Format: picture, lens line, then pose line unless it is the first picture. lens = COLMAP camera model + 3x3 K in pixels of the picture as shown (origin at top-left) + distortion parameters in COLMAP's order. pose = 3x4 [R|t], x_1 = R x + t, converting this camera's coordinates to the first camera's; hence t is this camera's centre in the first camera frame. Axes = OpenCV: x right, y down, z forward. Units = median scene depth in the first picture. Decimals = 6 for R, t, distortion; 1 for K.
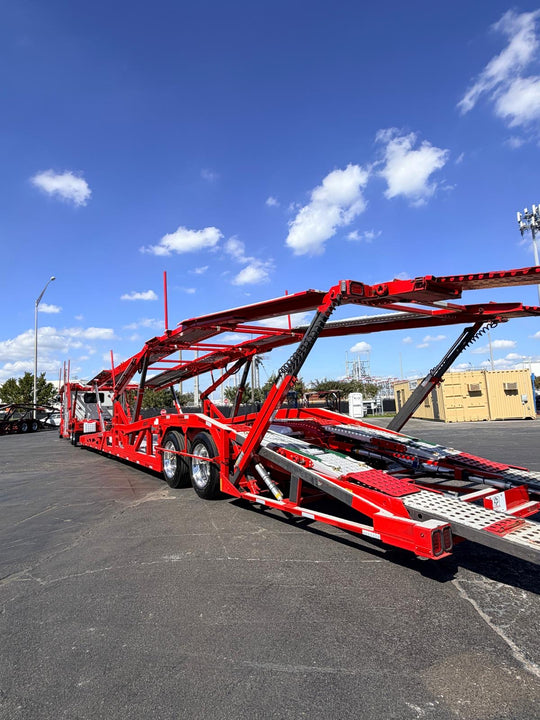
lens RADIAL K [[397.1, 0, 272.9], [0, 397.1, 355.0], [0, 0, 1]] dist [-0.012966, -0.000481]
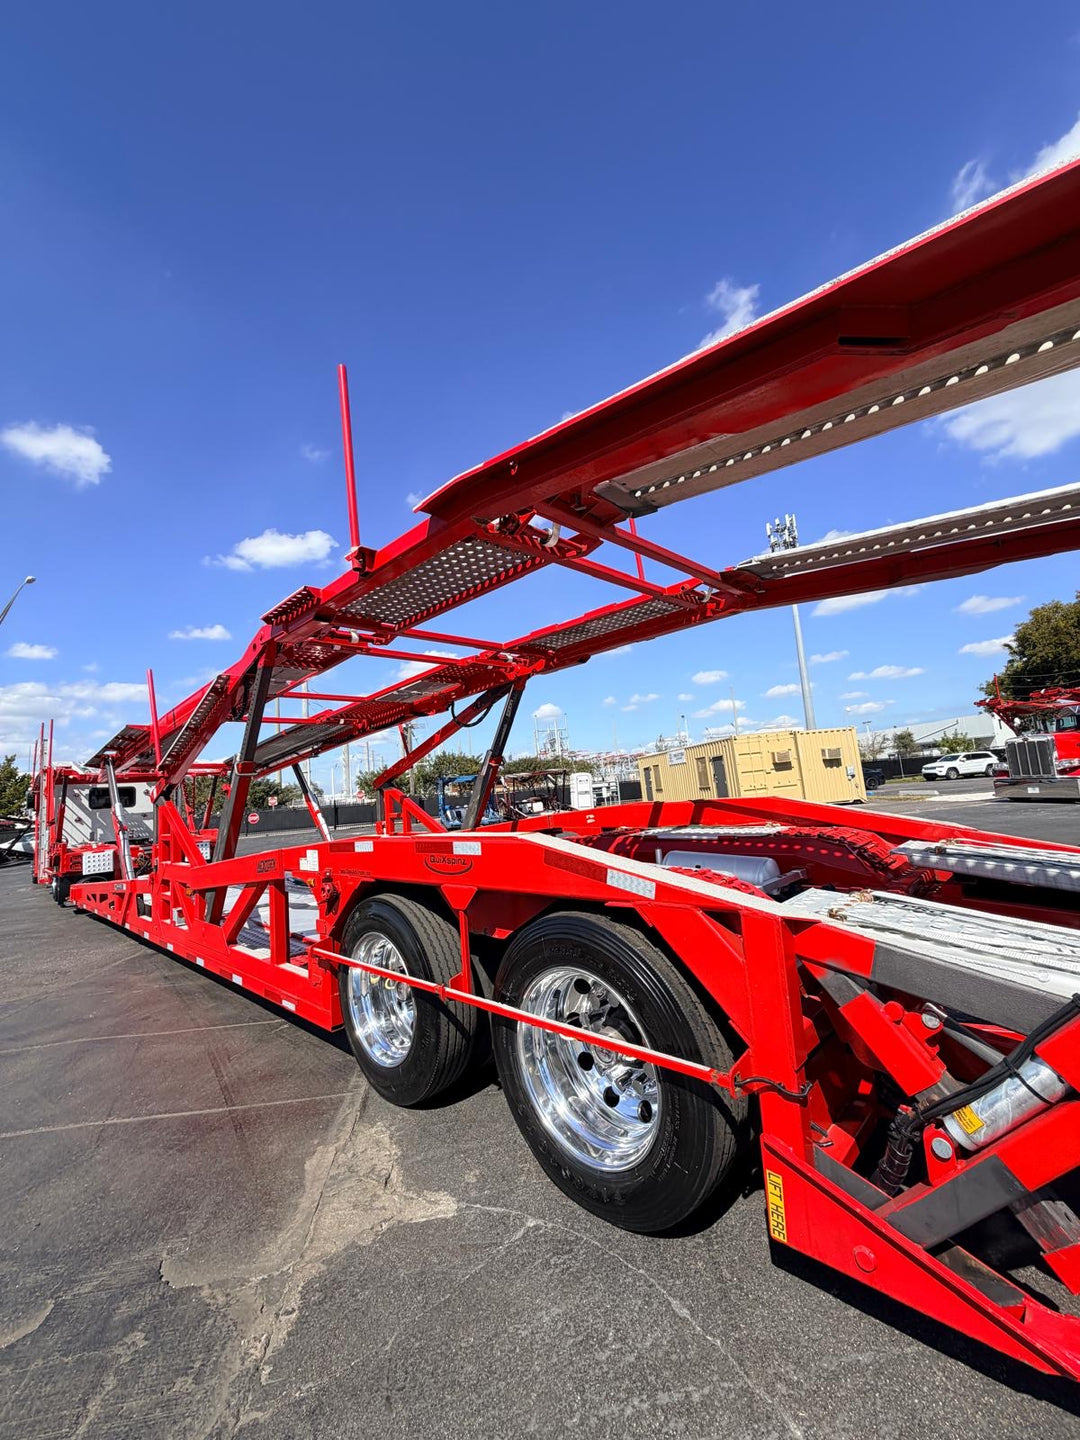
lens RADIAL K [[570.4, 0, 536.4], [0, 570.4, 720.7], [0, 0, 1]] dist [0.000229, -0.000111]
pose [[0.978631, -0.013775, 0.205162, -0.100076], [0.014893, 0.999881, -0.003904, 0.029466], [-0.205084, 0.006876, 0.978720, 0.249095]]
